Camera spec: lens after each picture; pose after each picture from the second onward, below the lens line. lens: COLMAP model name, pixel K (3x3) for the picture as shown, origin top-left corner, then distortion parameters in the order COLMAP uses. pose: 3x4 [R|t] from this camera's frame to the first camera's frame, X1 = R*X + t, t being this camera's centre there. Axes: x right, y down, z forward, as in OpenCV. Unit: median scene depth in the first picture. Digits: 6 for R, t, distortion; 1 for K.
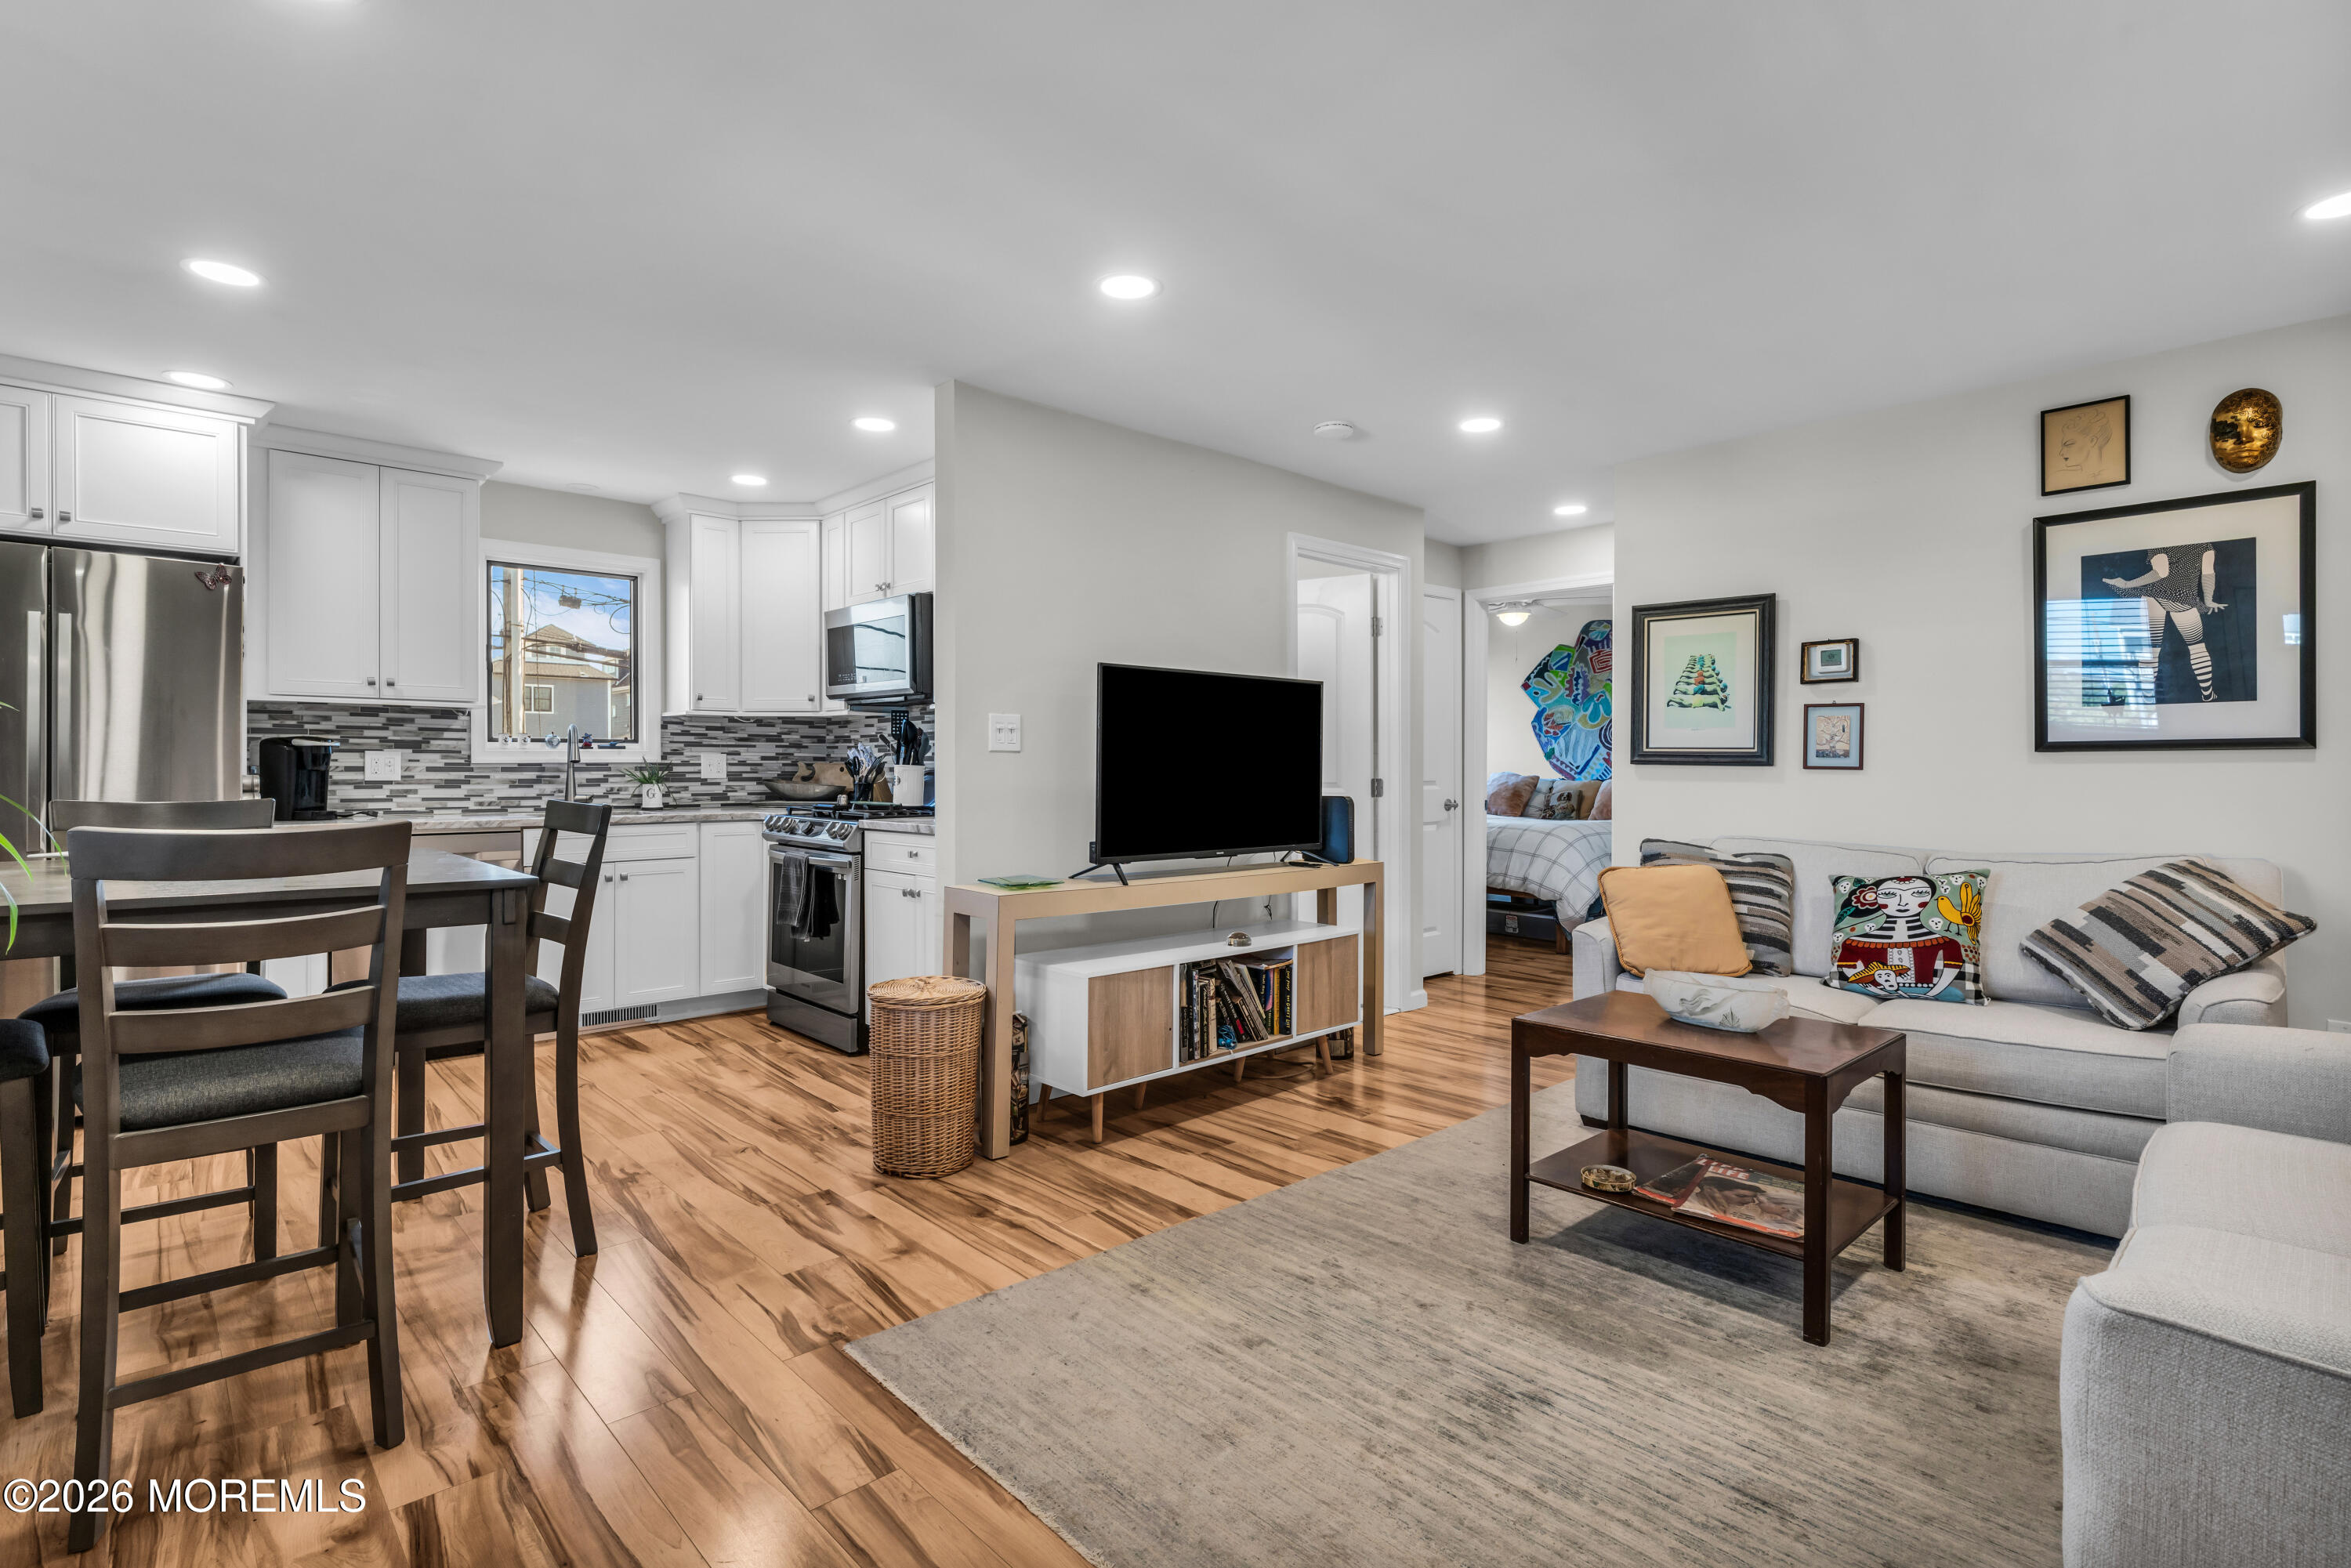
lens RADIAL K [[1124.4, 0, 1168.7], [0, 1124.4, 768.2], [0, 0, 1]] dist [0.003987, -0.000063]
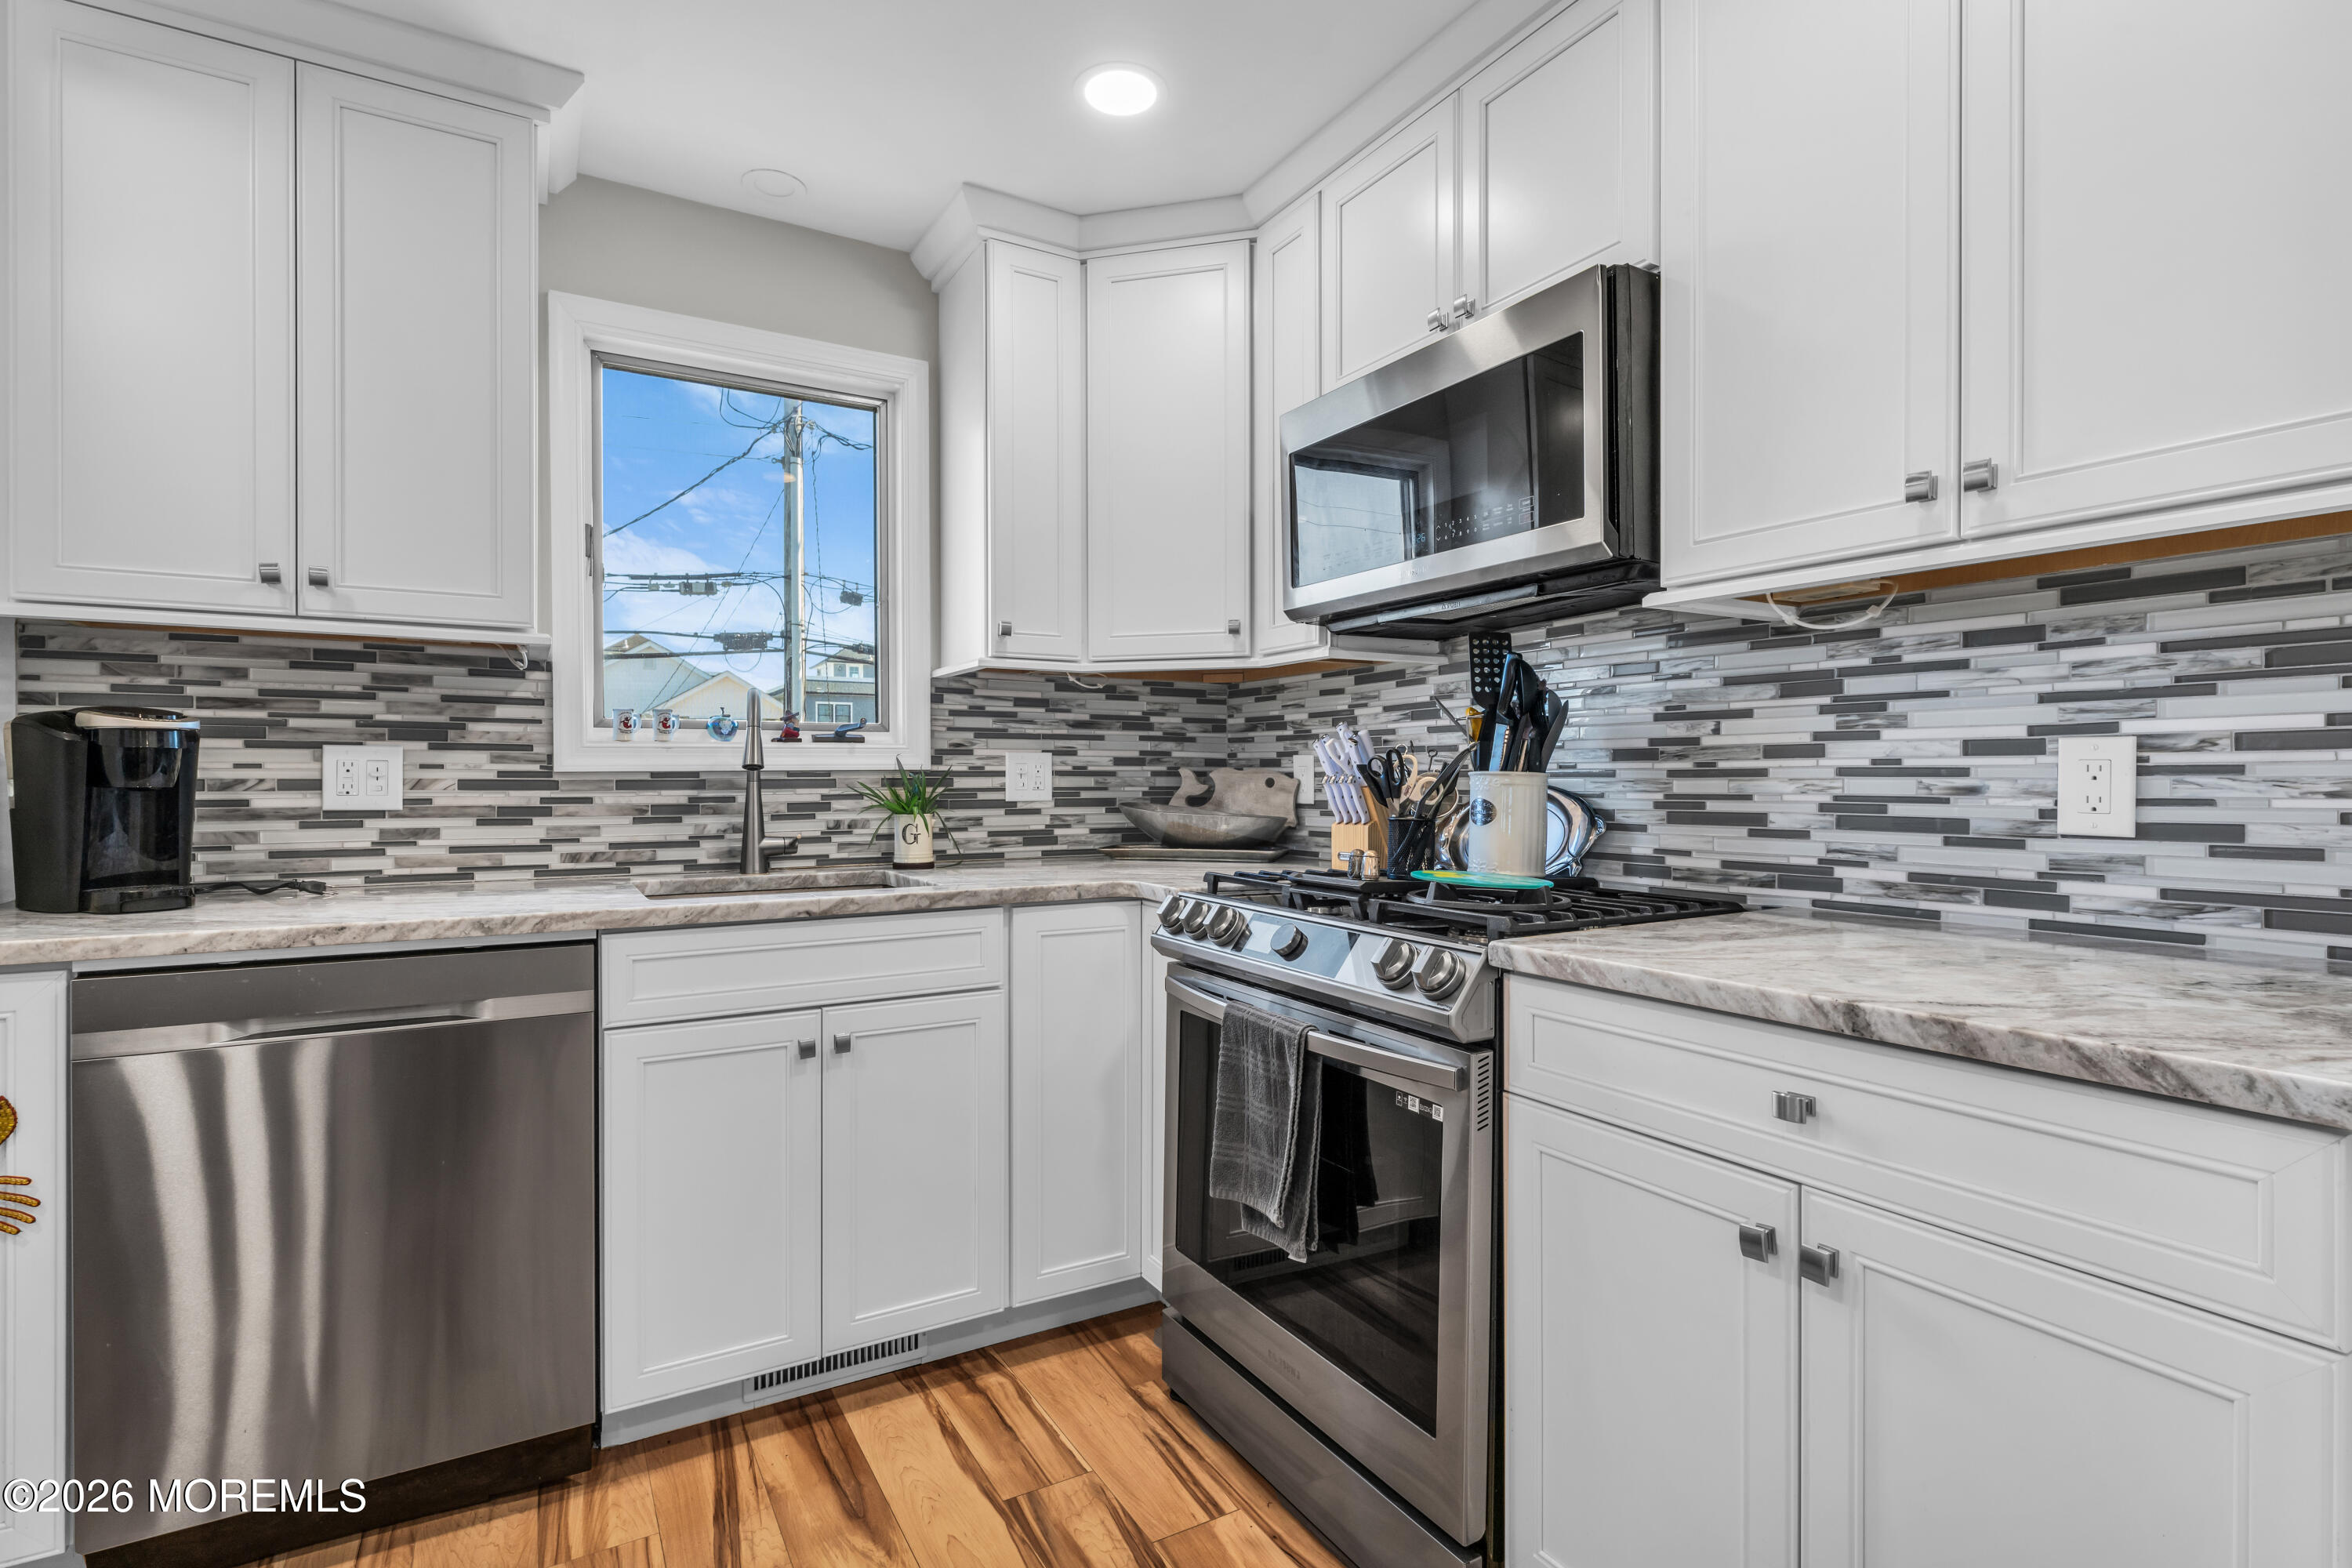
lens RADIAL K [[1124.9, 0, 1176.3], [0, 1124.9, 789.2], [0, 0, 1]] dist [0.003987, -0.000063]
pose [[0.975167, -0.000724, -0.221470, -0.263080], [0.002656, 0.999961, 0.008426, -0.000439], [0.221456, -0.008805, 0.975131, 0.602942]]
